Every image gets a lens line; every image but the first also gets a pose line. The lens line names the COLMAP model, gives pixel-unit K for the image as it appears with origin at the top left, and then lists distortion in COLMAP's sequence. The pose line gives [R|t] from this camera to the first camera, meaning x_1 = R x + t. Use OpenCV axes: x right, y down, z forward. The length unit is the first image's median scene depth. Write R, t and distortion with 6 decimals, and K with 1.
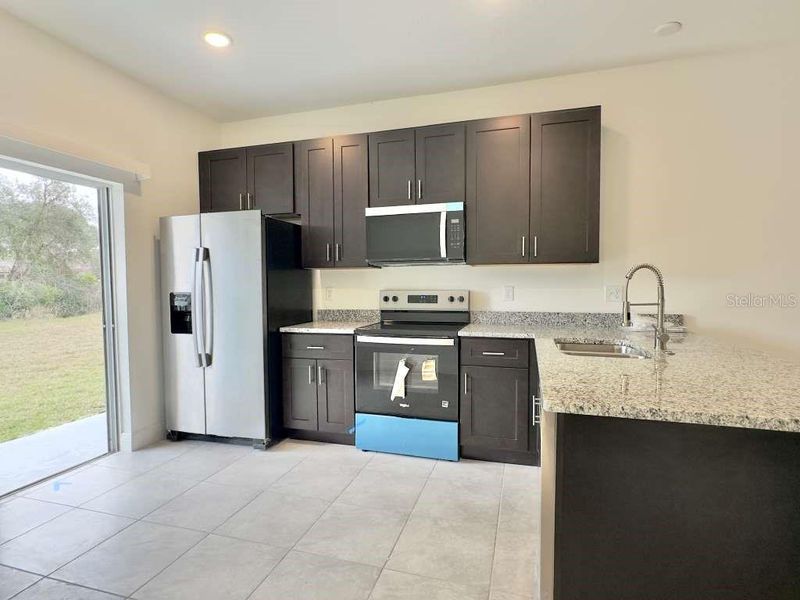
lens RADIAL K [[414.5, 0, 403.6], [0, 414.5, 302.4], [0, 0, 1]] dist [-0.001121, 0.000069]
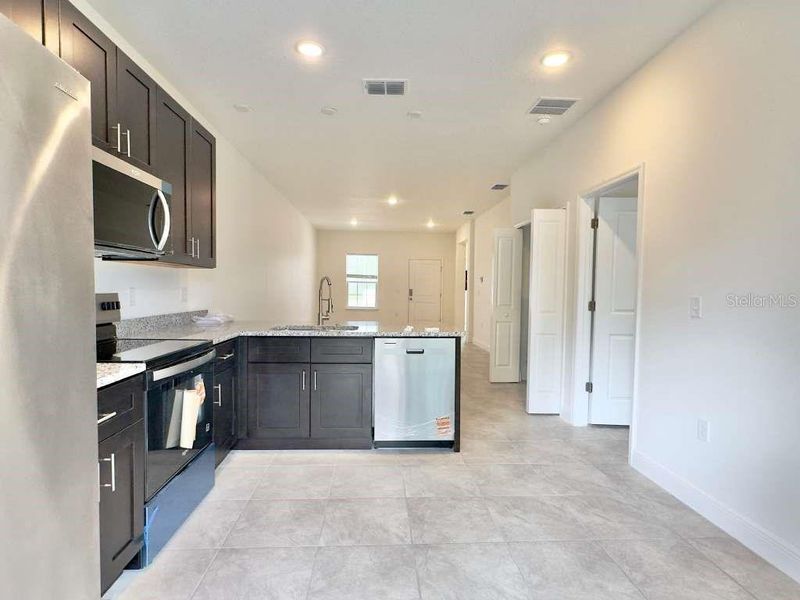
lens RADIAL K [[444.6, 0, 400.0], [0, 444.6, 300.0], [0, 0, 1]] dist [-0.000618, 0.001133]
pose [[-0.333699, -0.027542, 0.942277, -0.796955], [0.028734, 0.998811, 0.039371, -0.035826], [-0.942242, 0.040214, -0.332511, 0.845584]]
